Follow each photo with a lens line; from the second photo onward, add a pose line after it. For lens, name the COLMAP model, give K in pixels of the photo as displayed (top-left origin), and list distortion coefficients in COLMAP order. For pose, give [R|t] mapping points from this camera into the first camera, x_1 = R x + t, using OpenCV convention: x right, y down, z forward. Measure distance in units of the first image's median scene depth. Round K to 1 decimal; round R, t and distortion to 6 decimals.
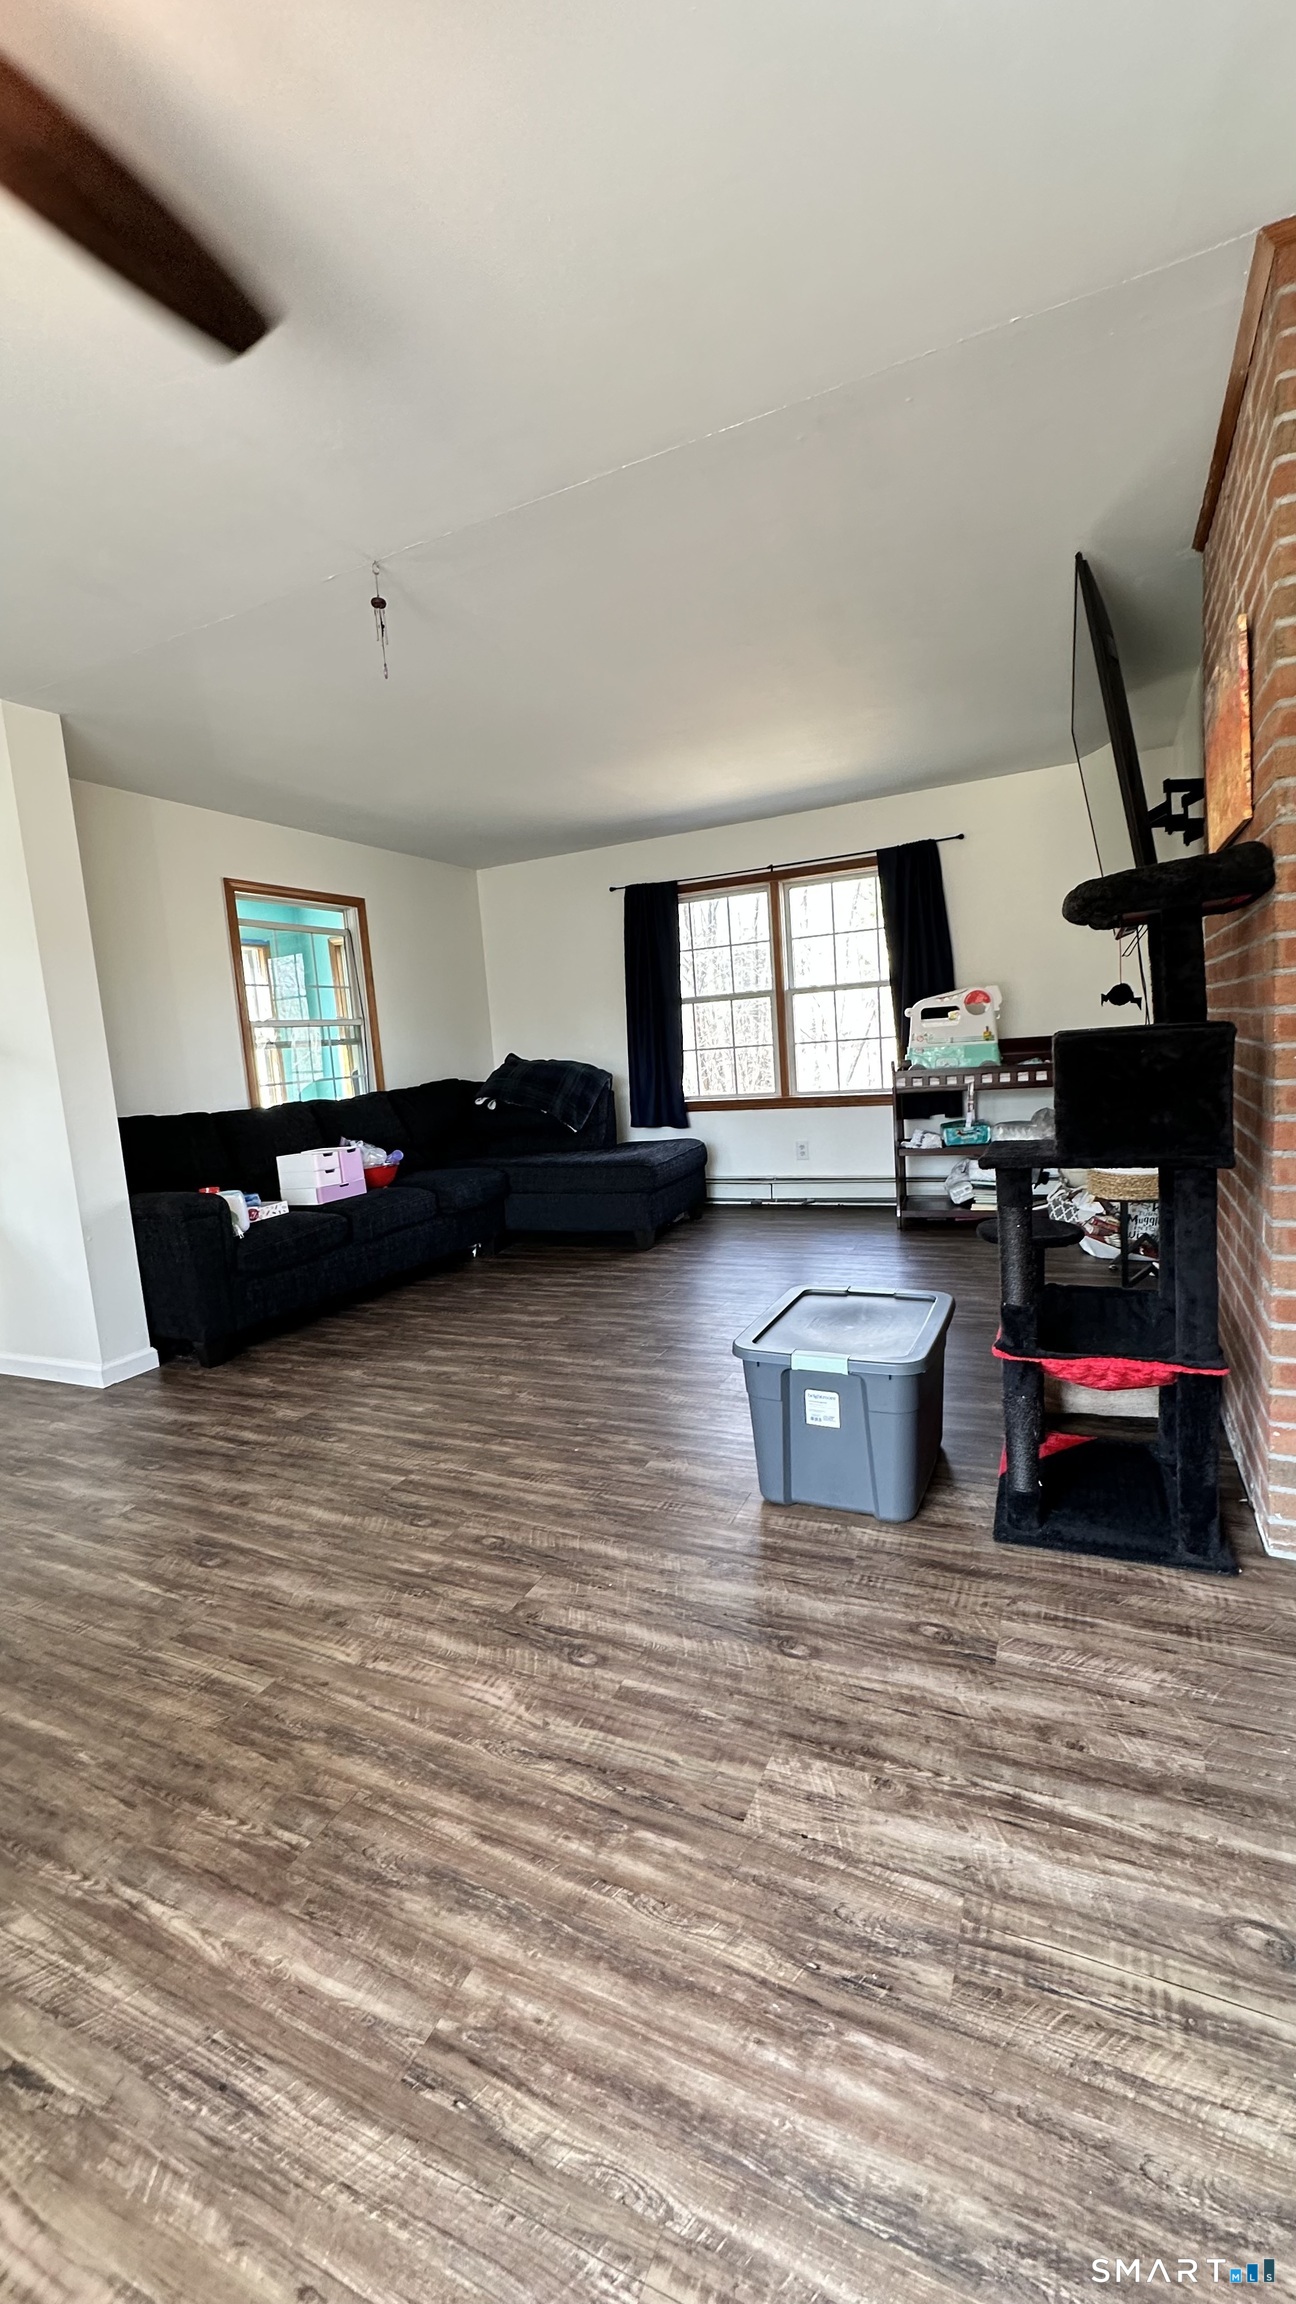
lens RADIAL K [[921.1, 0, 647.9], [0, 921.1, 1158.3], [0, 0, 1]] dist [-0.002257, 0.001226]
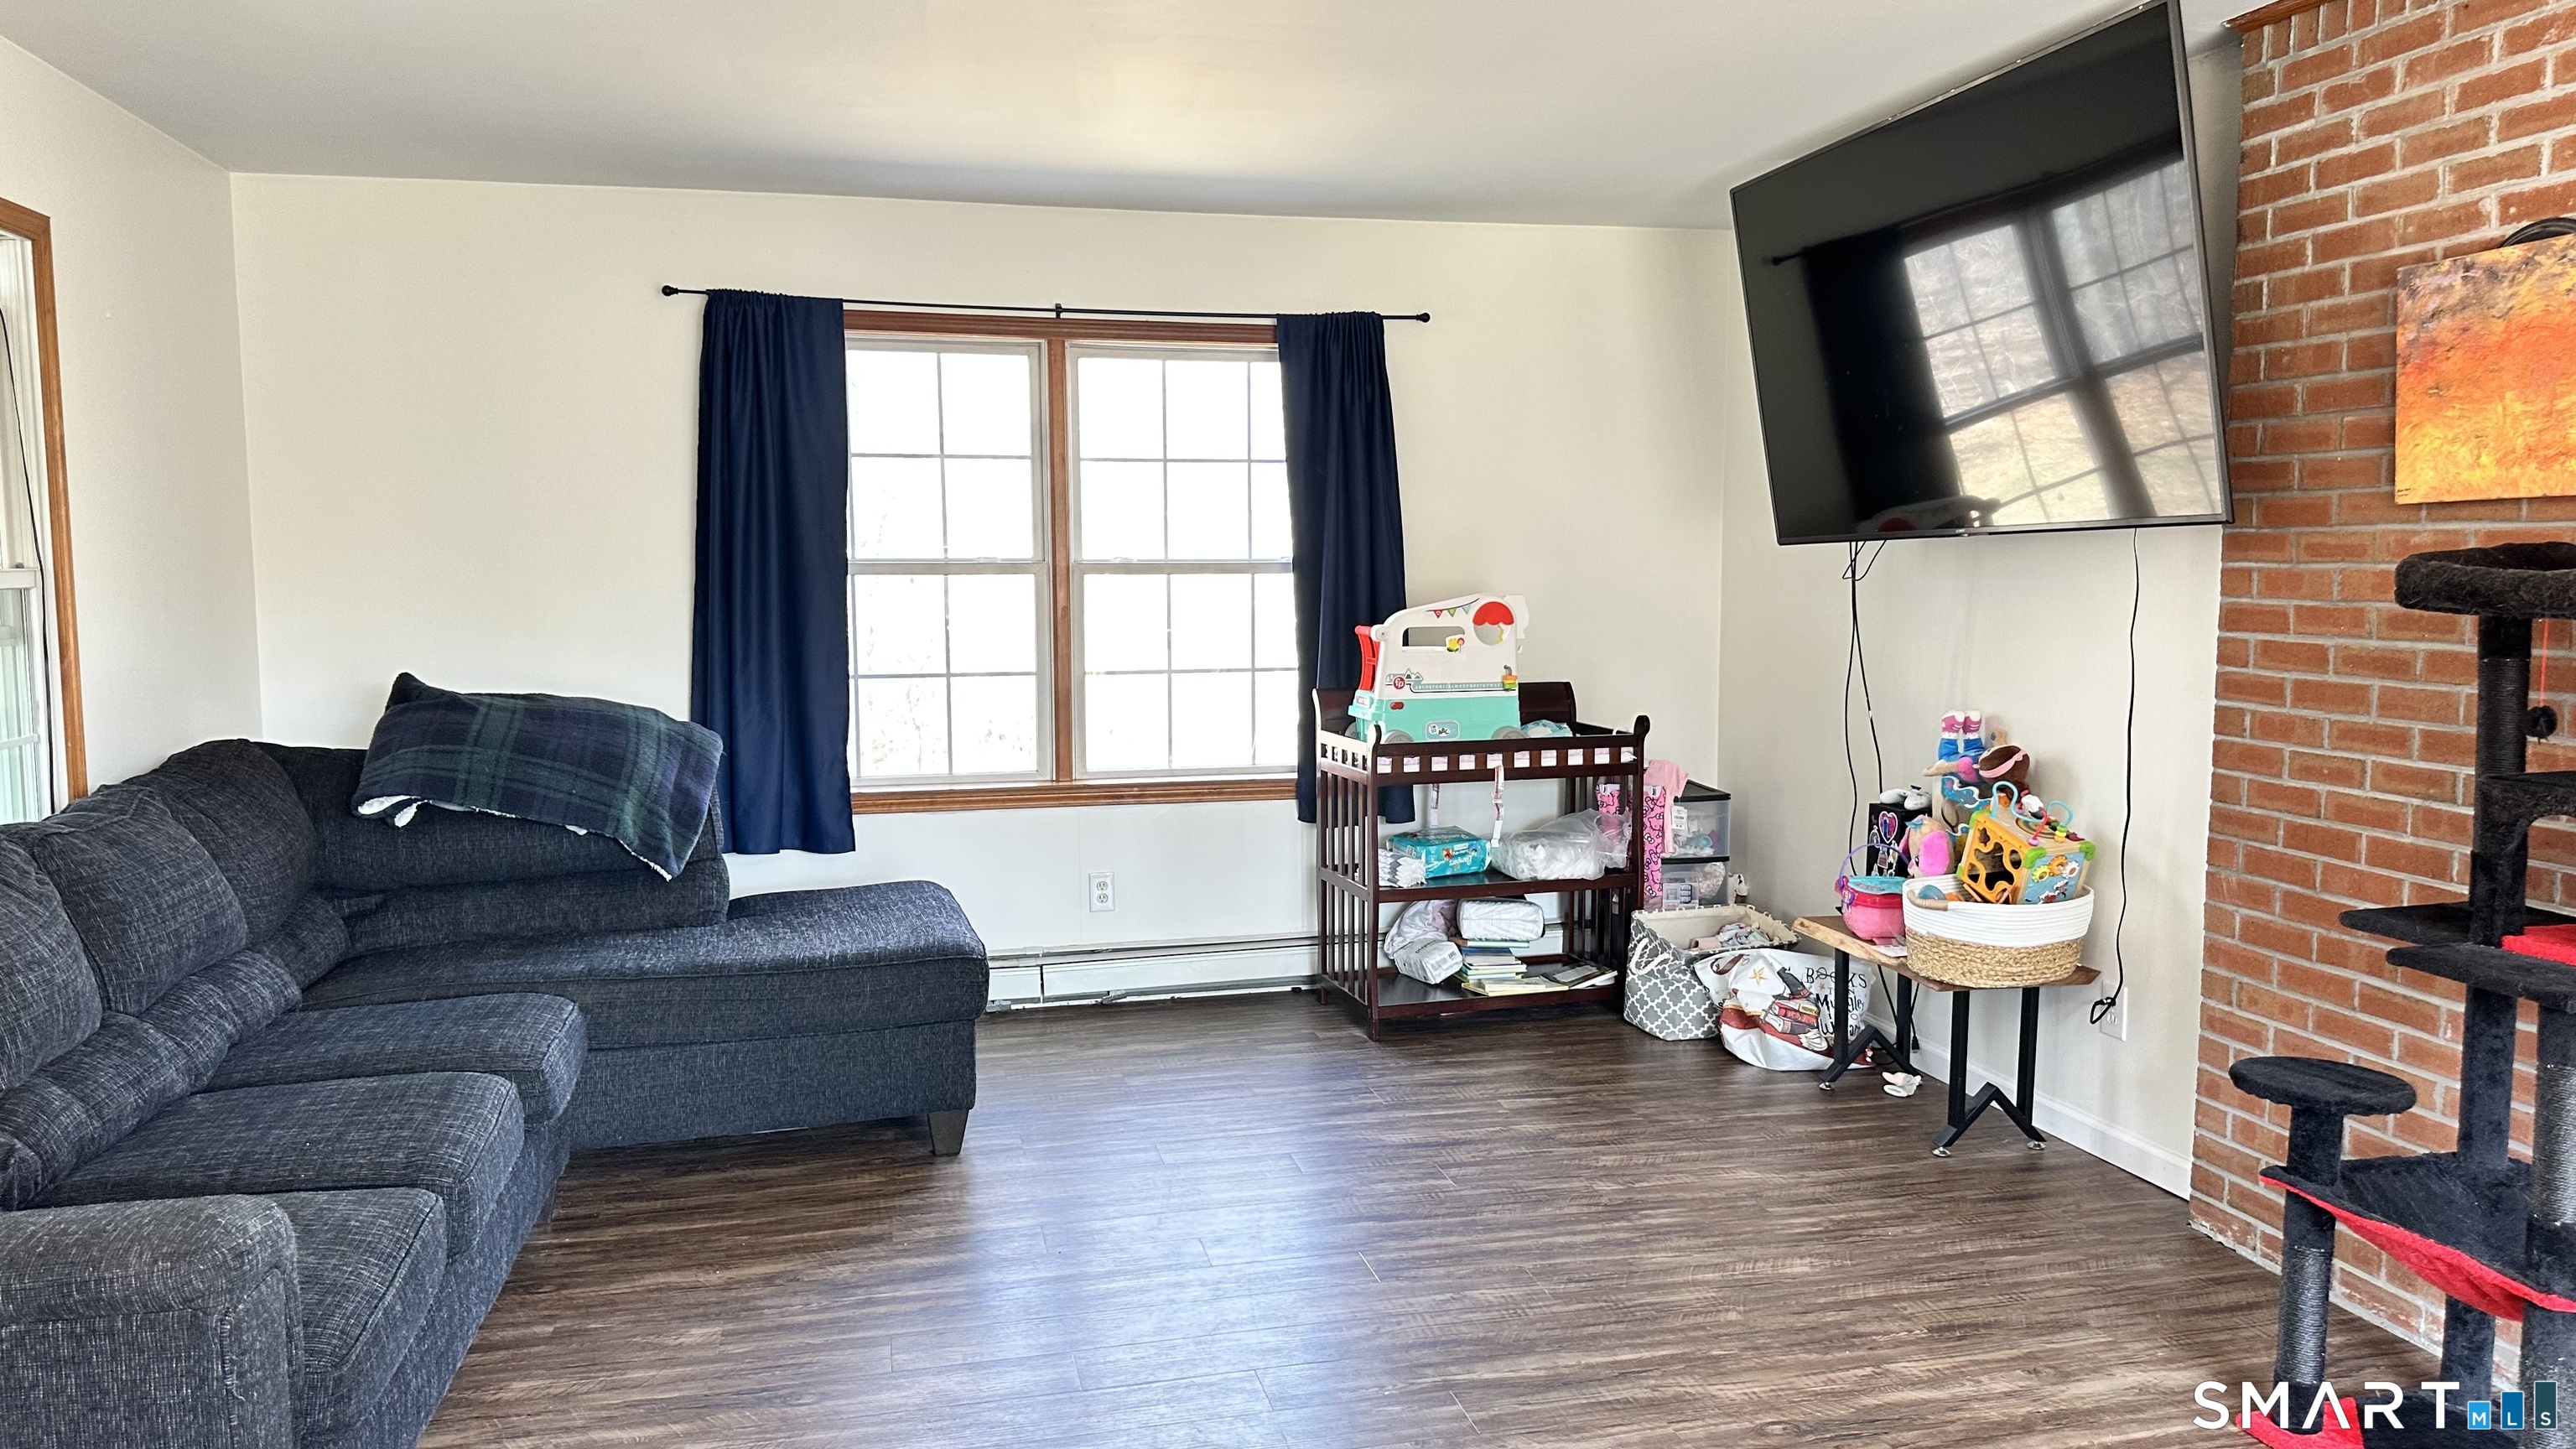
lens RADIAL K [[1825.2, 0, 1313.3], [0, 1825.2, 712.0], [0, 0, 1]] dist [0.052975, -0.060656]
pose [[0.776587, 0.014423, 0.629845, -0.842120], [0.027142, 0.998044, -0.056320, -0.110572], [-0.629425, 0.060833, 0.774677, 0.429325]]
